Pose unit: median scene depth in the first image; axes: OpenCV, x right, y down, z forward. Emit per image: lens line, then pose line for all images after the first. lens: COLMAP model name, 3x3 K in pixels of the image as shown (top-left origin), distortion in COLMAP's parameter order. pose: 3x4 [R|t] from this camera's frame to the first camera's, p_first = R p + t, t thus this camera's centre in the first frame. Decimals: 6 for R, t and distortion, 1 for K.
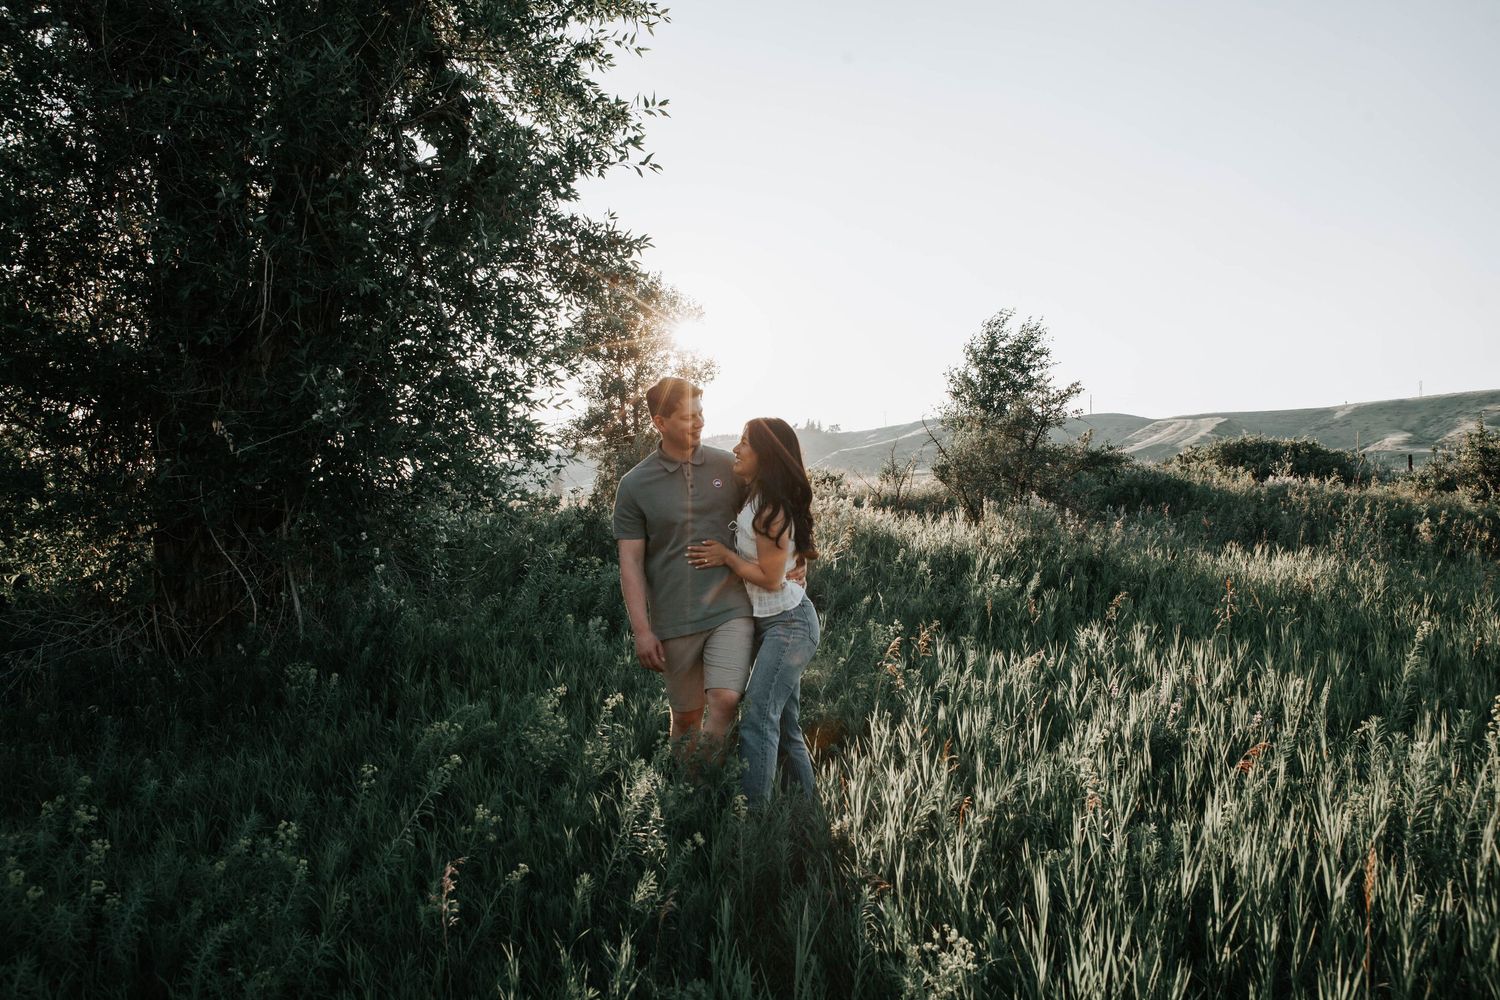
lens RADIAL K [[1027.0, 0, 753.0], [0, 1027.0, 506.5], [0, 0, 1]] dist [-0.110267, 0.092880]
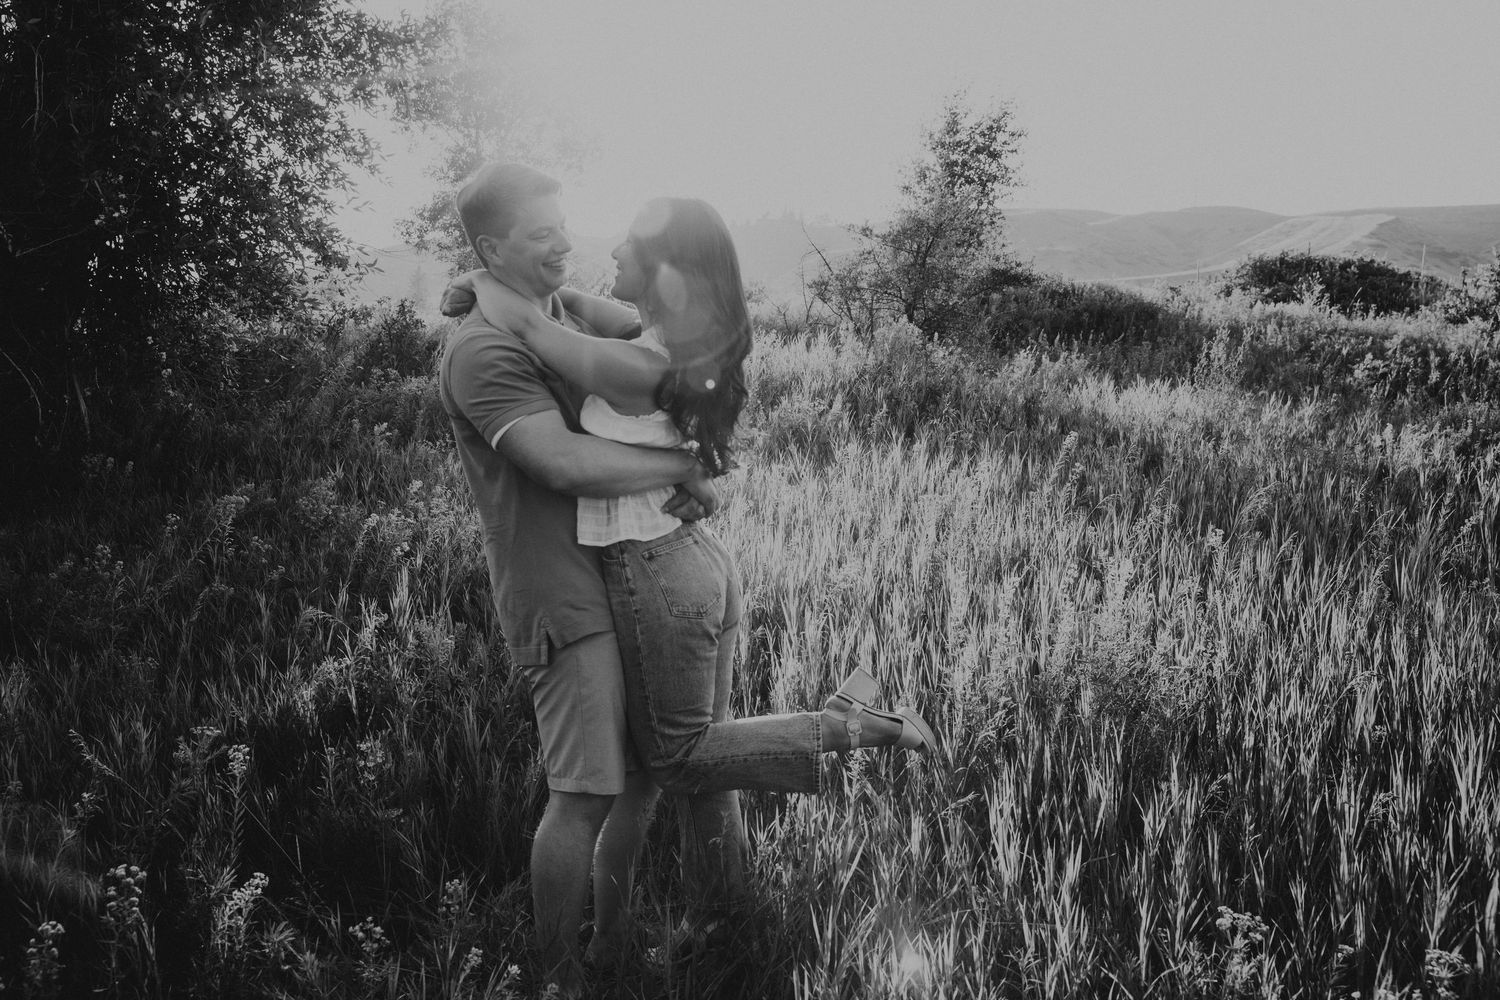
lens RADIAL K [[1461.4, 0, 745.9], [0, 1461.4, 508.8], [0, 0, 1]] dist [-0.026870, 0.132190]
pose [[0.999298, 0.017292, 0.033227, 0.136978], [-0.021172, 0.992521, 0.120228, 0.006391], [-0.030899, -0.120847, 0.992190, -0.402789]]
